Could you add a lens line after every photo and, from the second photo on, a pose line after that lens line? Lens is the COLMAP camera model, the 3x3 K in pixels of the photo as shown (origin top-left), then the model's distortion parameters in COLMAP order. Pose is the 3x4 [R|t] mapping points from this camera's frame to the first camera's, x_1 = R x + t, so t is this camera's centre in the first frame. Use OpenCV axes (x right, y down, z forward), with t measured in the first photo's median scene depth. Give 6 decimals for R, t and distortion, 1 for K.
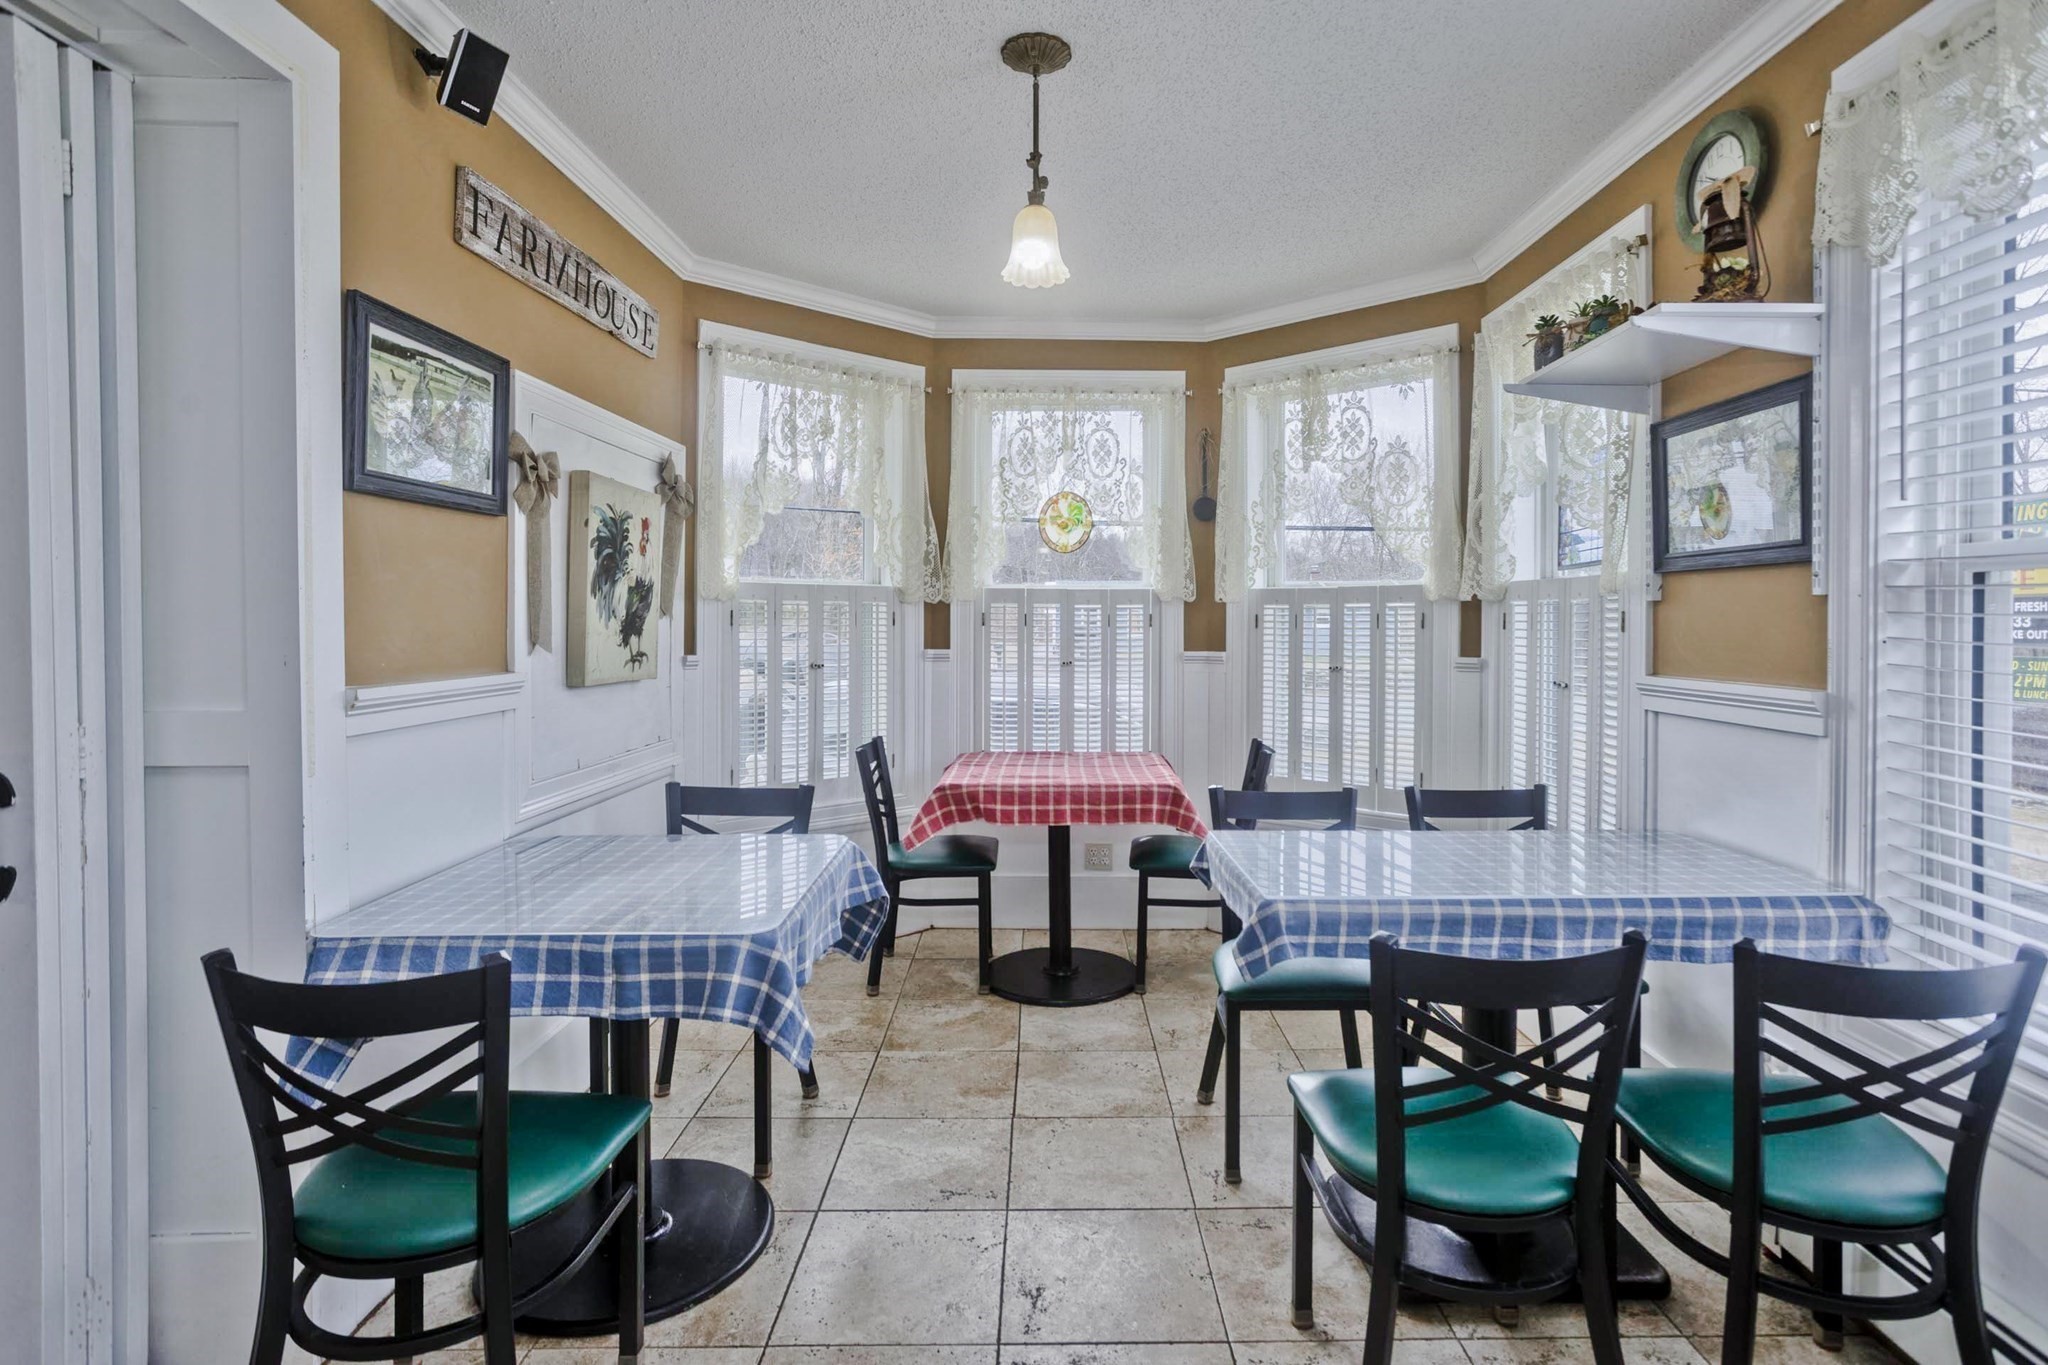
lens RADIAL K [[1015.8, 0, 1060.1], [0, 1015.8, 634.3], [0, 0, 1]] dist [-0.060952, 0.037294]
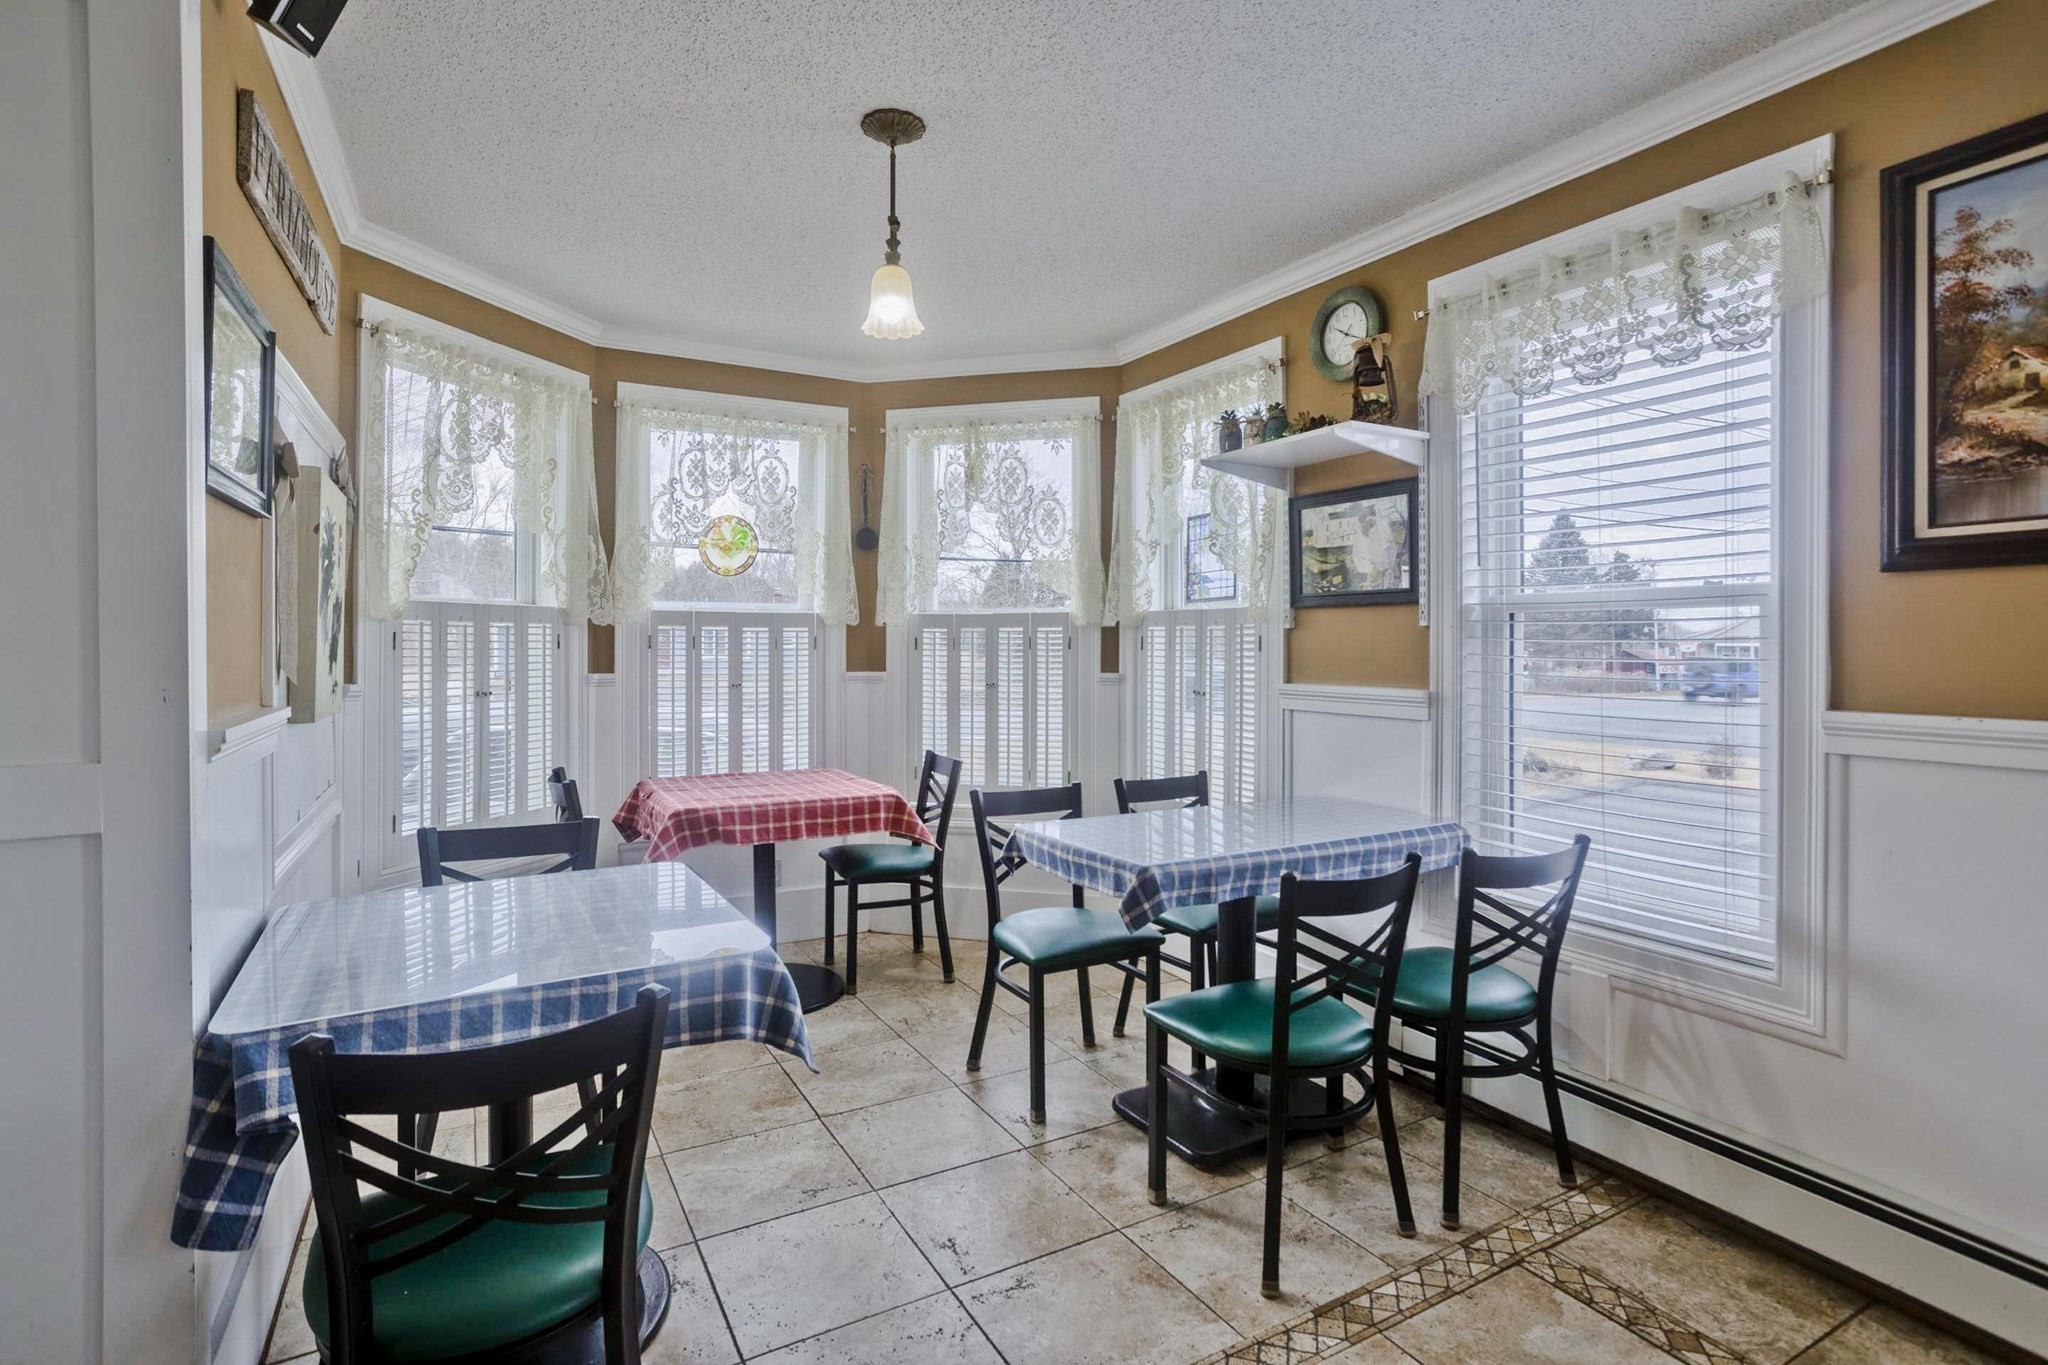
lens RADIAL K [[1001.1, 0, 1027.8], [0, 1001.1, 645.8], [0, 0, 1]] dist [-0.075525, 0.040093]
pose [[0.874354, -0.001992, 0.485285, -0.301603], [0.006727, 0.999945, -0.008015, -0.000973], [-0.485243, 0.010272, 0.874319, -0.007279]]
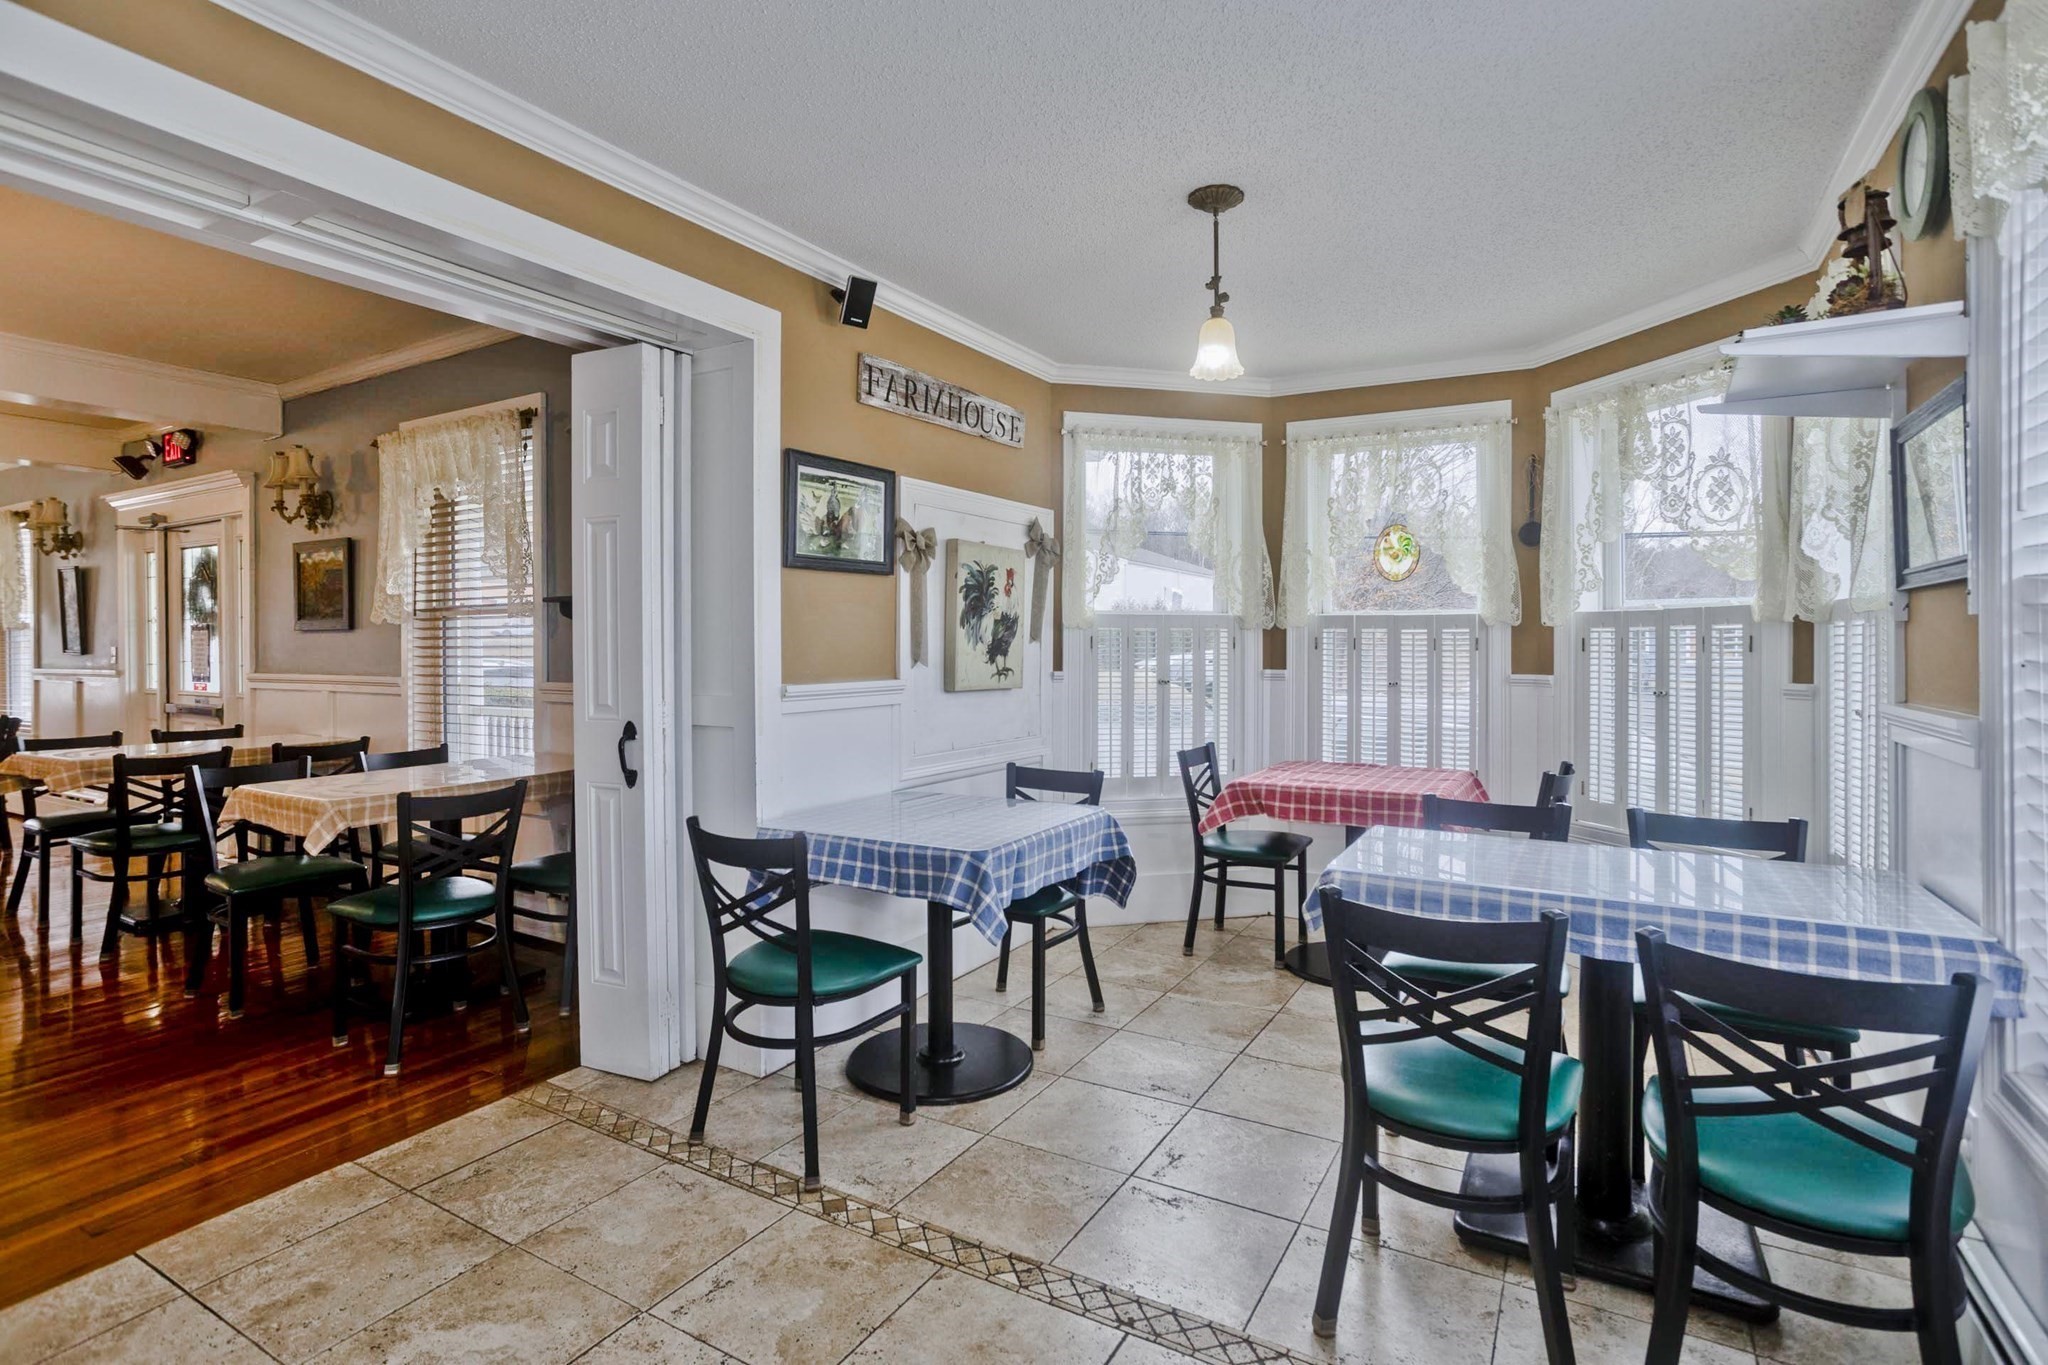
lens RADIAL K [[1001.1, 0, 1027.8], [0, 1001.1, 645.8], [0, 0, 1]] dist [-0.075525, 0.040093]
pose [[0.856506, -0.000686, -0.516137, 0.298271], [-0.005493, 0.999930, -0.010443, 0.002035], [0.516108, 0.011780, 0.856443, -0.136145]]
